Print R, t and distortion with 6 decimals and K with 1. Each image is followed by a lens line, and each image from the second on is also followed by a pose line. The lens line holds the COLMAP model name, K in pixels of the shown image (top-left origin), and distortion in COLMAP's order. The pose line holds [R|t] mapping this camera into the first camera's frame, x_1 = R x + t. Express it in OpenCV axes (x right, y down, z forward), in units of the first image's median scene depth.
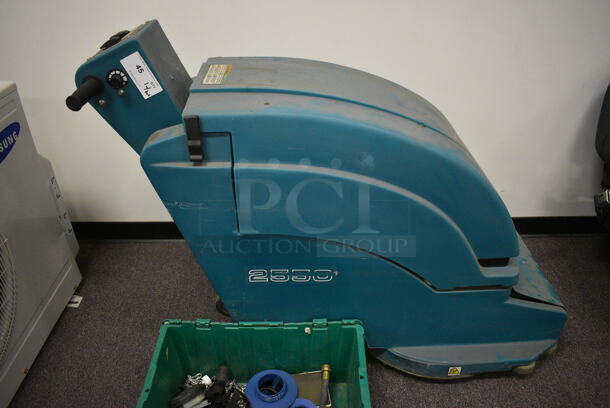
lens RADIAL K [[468.3, 0, 305.0], [0, 468.3, 204.0], [0, 0, 1]] dist [-0.094456, -0.003449]
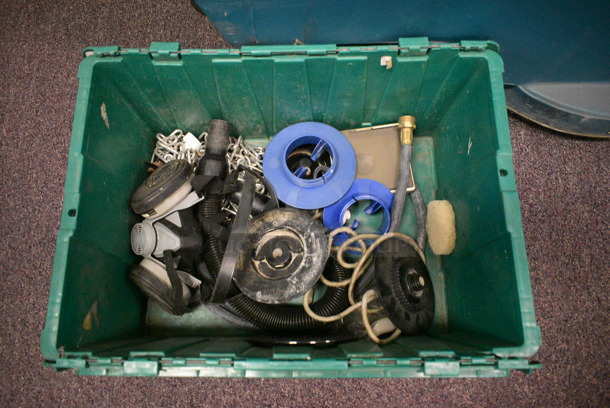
lens RADIAL K [[468.3, 0, 305.0], [0, 468.3, 204.0], [0, 0, 1]] dist [-0.094456, -0.003449]
pose [[0.999878, -0.015017, 0.004339, -0.082286], [0.008409, 0.750762, 0.660519, 0.066275], [-0.013177, -0.660402, 0.750797, 0.546150]]
